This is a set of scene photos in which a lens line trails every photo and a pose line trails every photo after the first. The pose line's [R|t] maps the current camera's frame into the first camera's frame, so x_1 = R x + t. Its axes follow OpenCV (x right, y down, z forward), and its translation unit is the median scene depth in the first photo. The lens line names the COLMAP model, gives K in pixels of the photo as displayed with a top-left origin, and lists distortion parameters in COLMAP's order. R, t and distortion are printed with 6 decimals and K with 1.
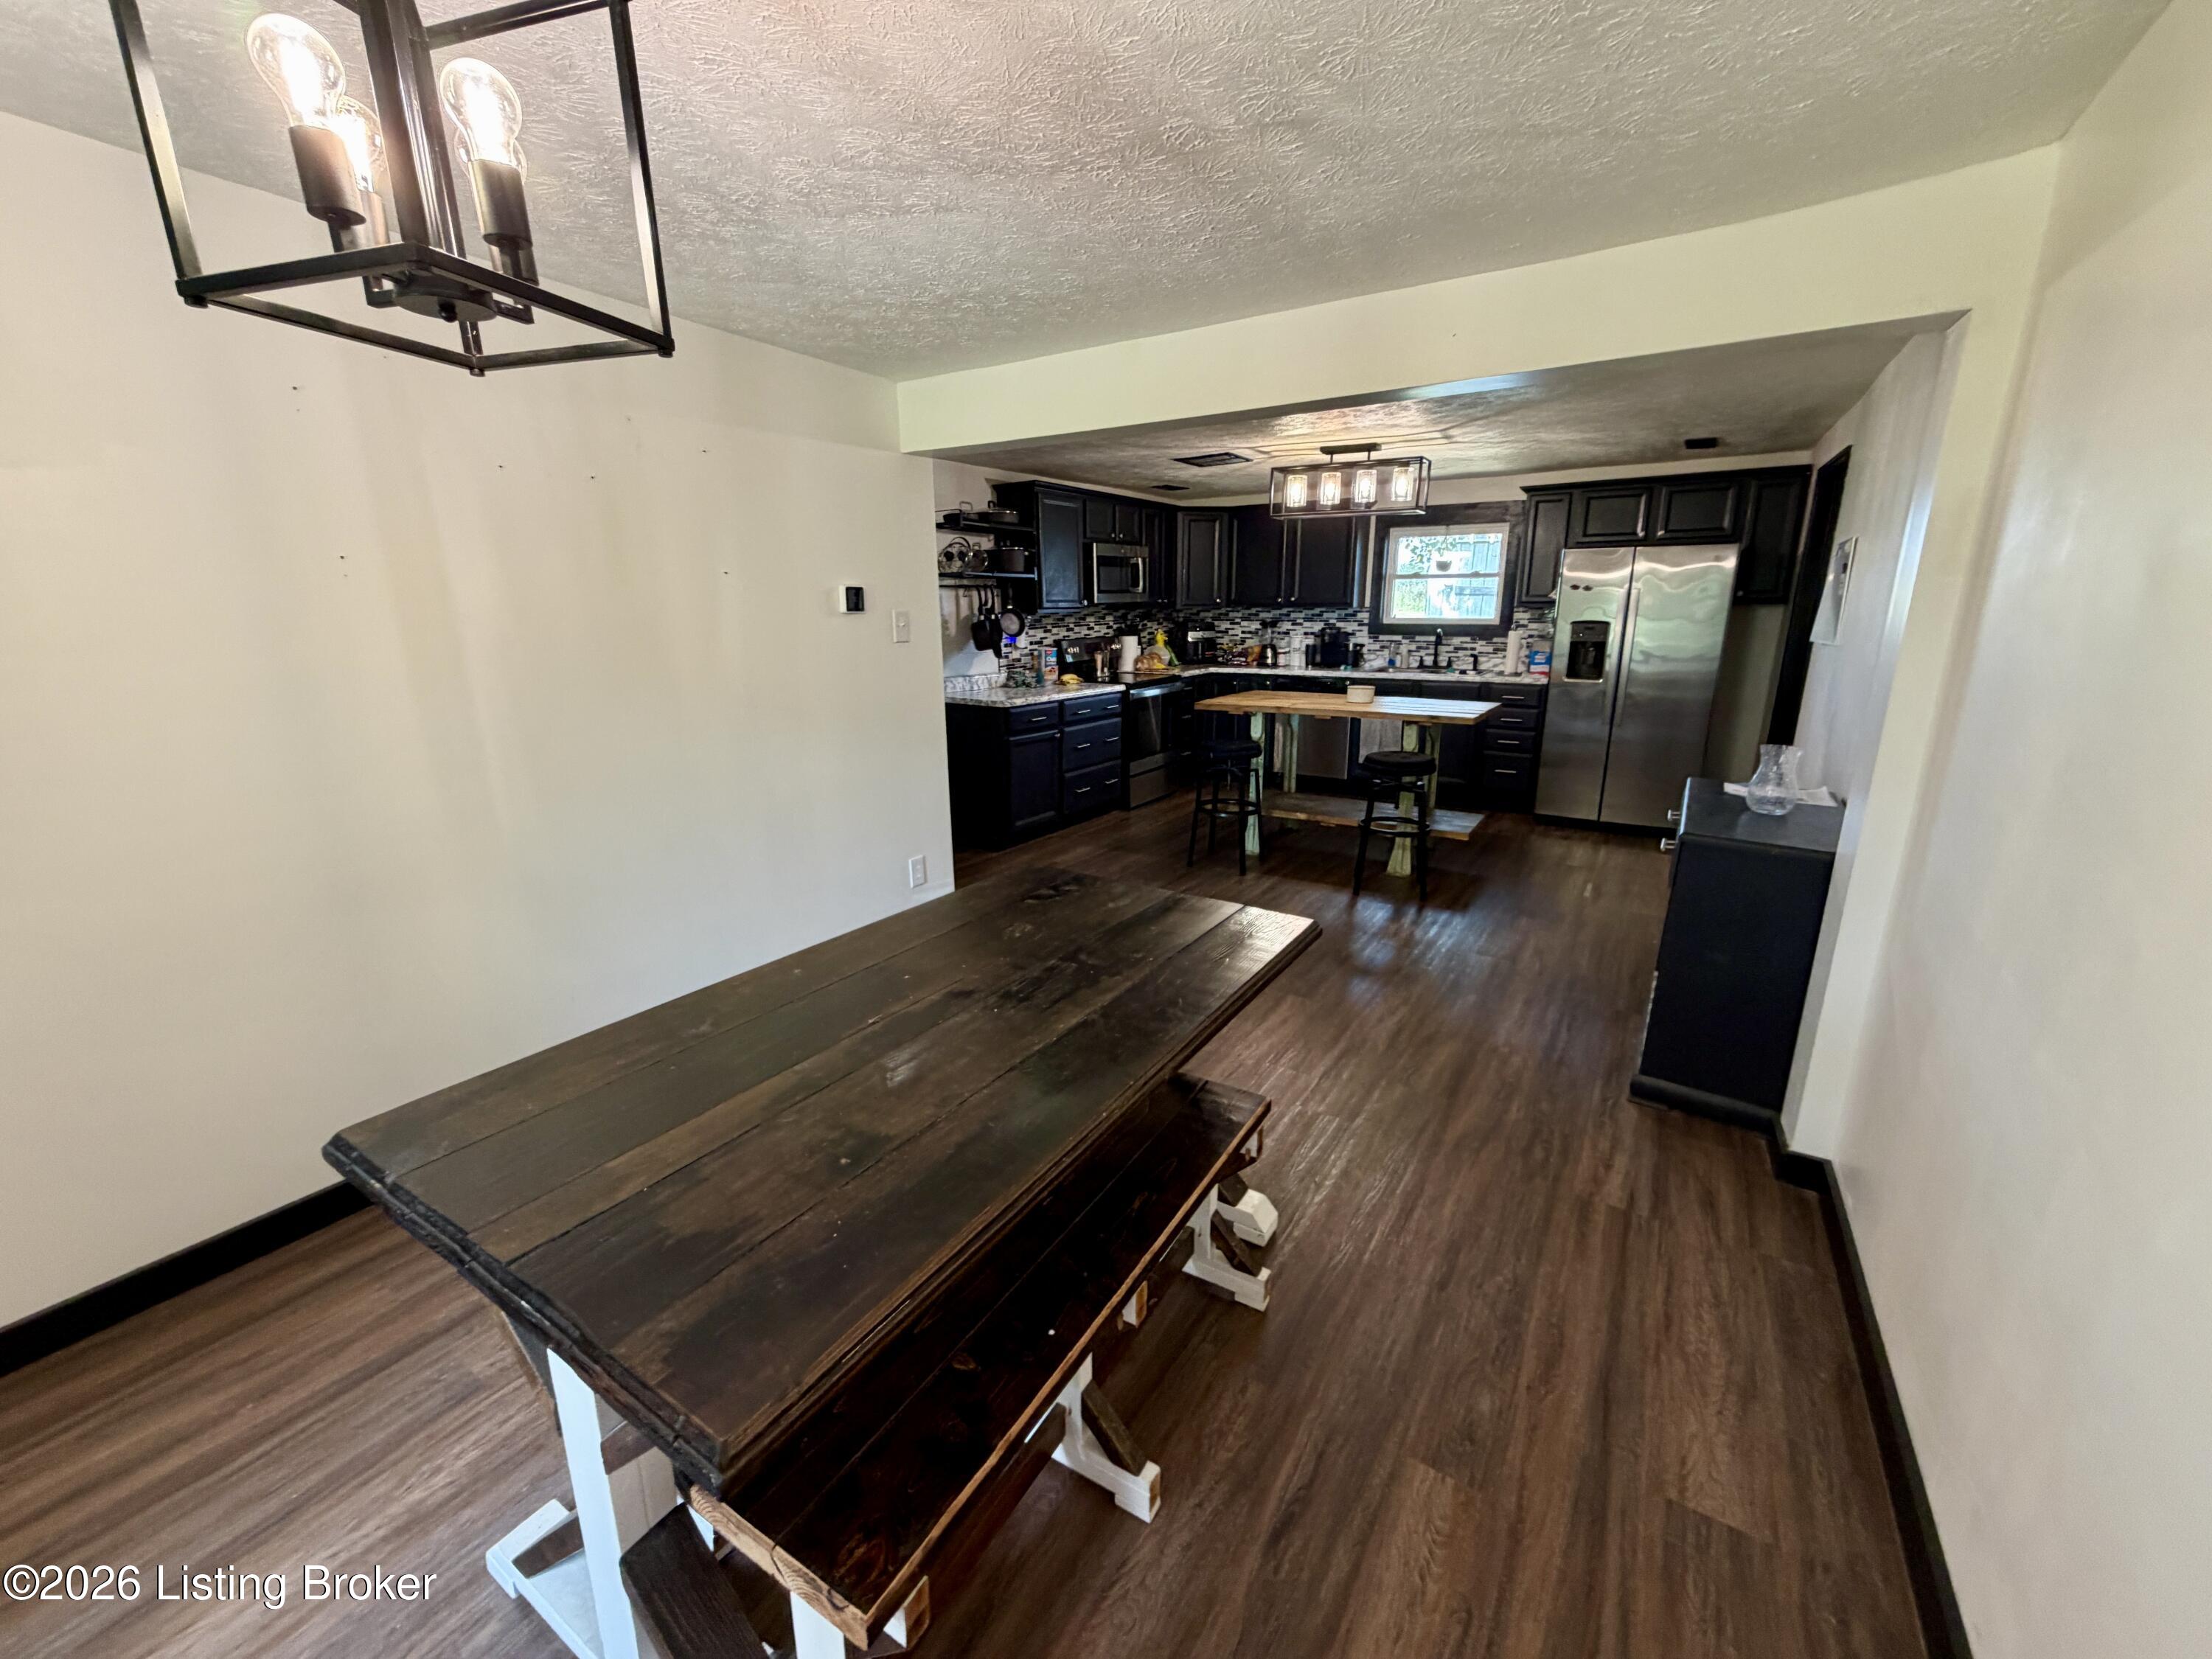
lens RADIAL K [[881.4, 0, 1102.7], [0, 881.4, 837.0], [0, 0, 1]] dist [0.000267, -0.000302]
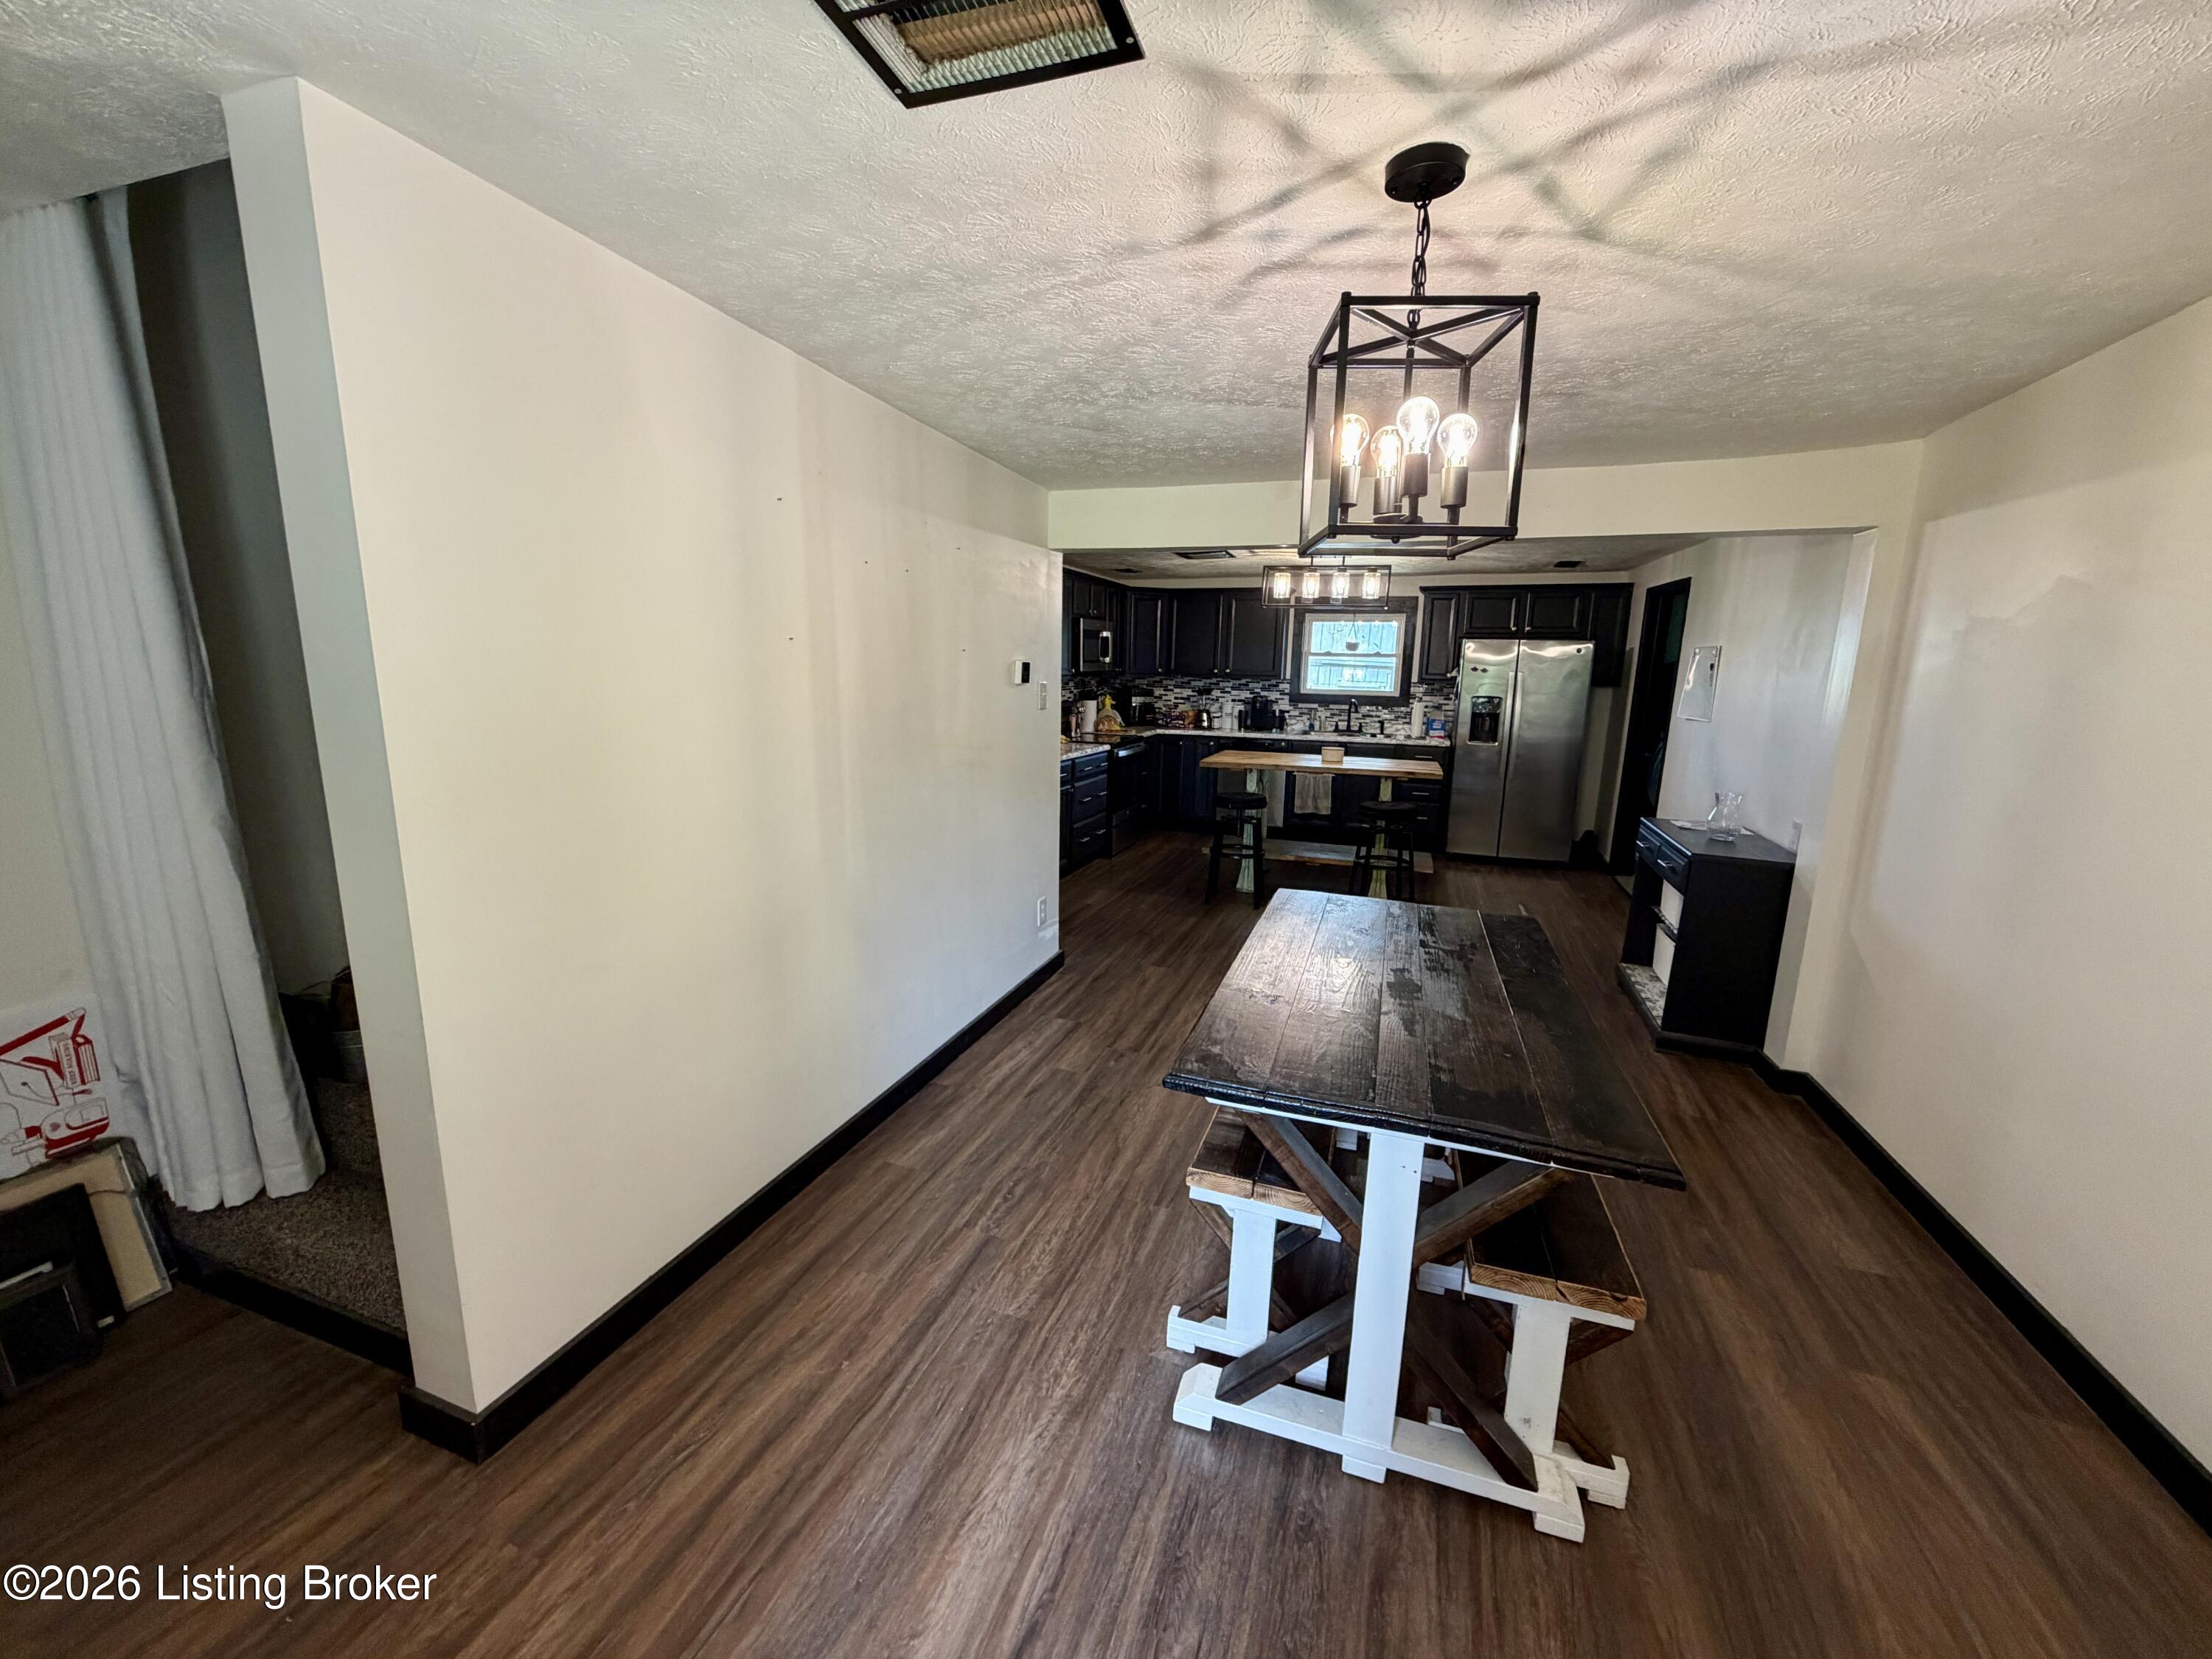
lens RADIAL K [[881.4, 0, 1108.8], [0, 881.4, 836.6], [0, 0, 1]] dist [0.000267, -0.000302]
pose [[0.972601, -0.018449, 0.231747, -0.227123], [0.033214, 0.997647, -0.059973, 0.008498], [-0.230095, 0.066027, 0.970926, -0.065268]]
